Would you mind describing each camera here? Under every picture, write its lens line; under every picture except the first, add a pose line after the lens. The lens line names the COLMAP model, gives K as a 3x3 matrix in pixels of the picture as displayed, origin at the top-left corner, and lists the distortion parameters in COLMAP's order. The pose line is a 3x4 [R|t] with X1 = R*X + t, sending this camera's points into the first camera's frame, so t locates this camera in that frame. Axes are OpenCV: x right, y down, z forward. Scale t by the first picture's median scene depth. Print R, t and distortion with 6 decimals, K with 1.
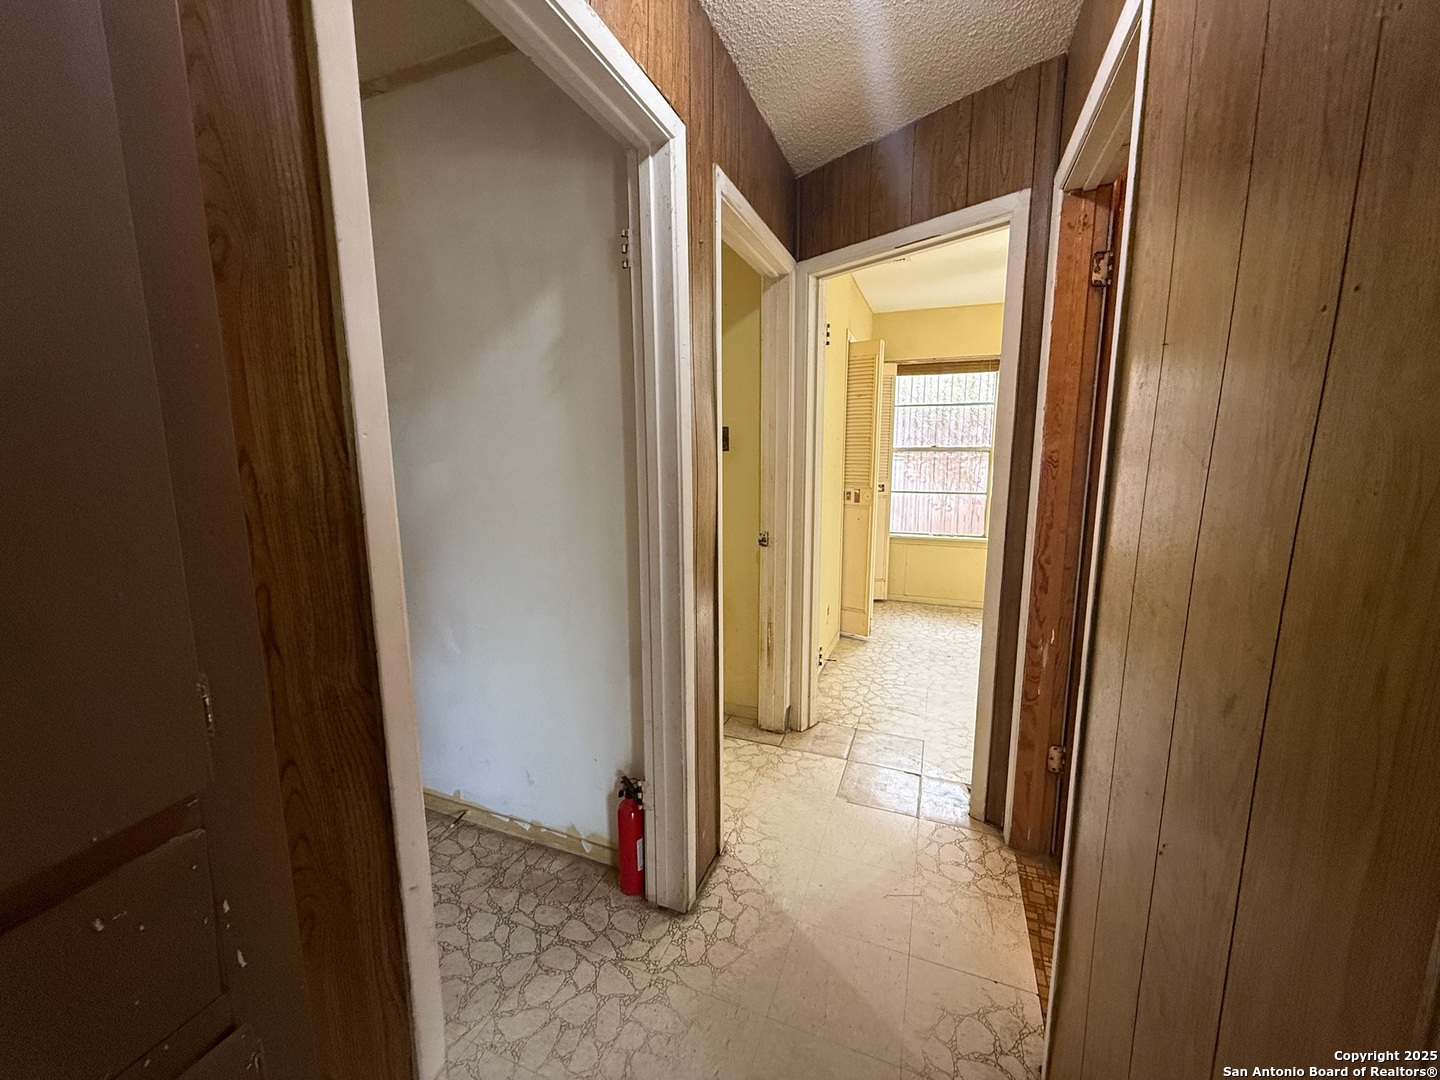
lens RADIAL K [[572.9, 0, 714.1], [0, 572.9, 538.9], [0, 0, 1]] dist [-0.000907, -0.000149]
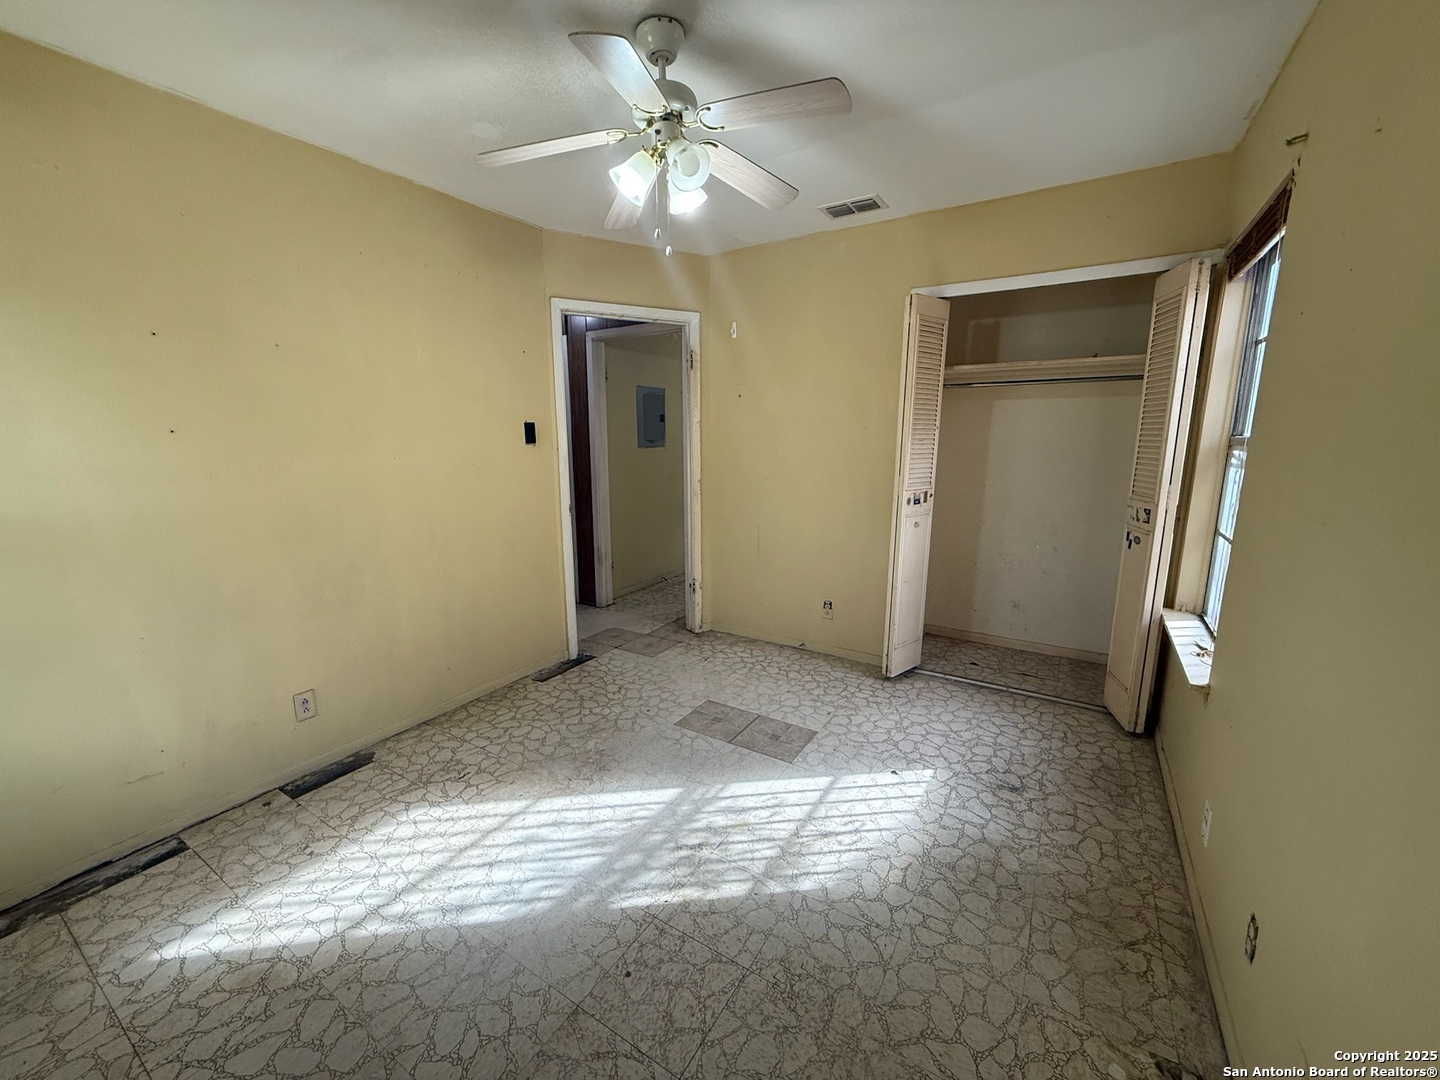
lens RADIAL K [[572.9, 0, 711.5], [0, 572.9, 541.6], [0, 0, 1]] dist [-0.000907, -0.000149]
pose [[-0.188920, 0.186964, -0.964030, 0.901394], [-0.144832, 0.965667, 0.215664, -0.126442], [0.971253, 0.180365, -0.155356, 0.733648]]
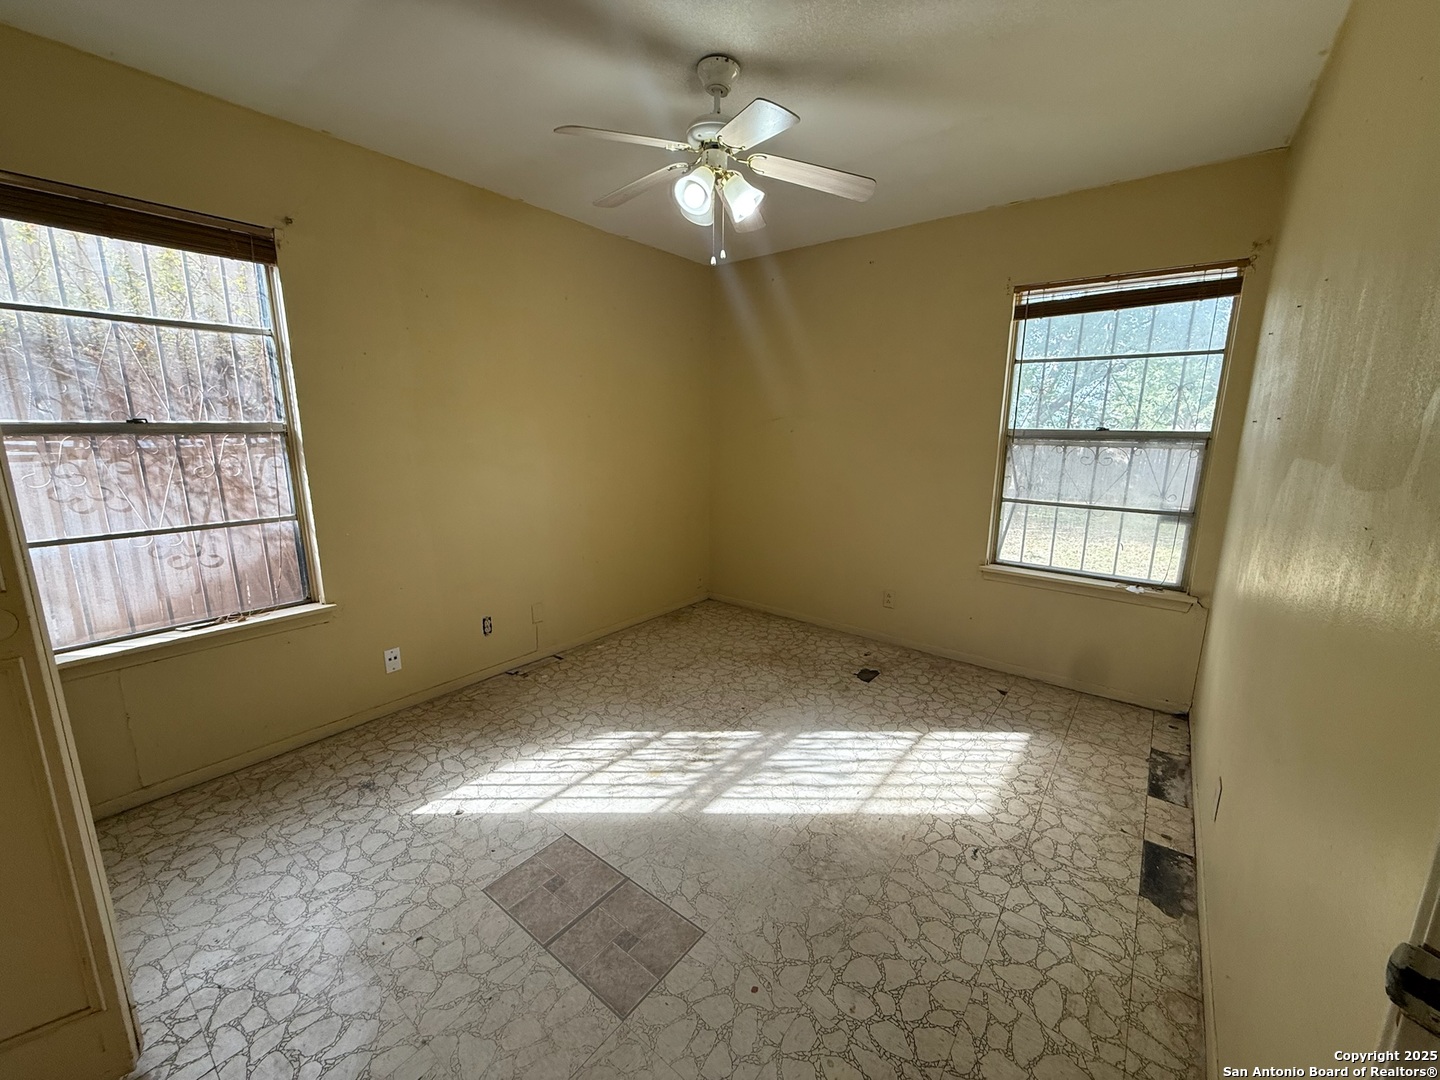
lens RADIAL K [[572.9, 0, 715.3], [0, 572.9, 540.1], [0, 0, 1]] dist [-0.000907, -0.000149]
pose [[0.285751, -0.186306, 0.940020, 0.107252], [0.139244, 0.978582, 0.151621, -0.087446], [-0.948134, 0.087566, 0.305572, 0.511159]]
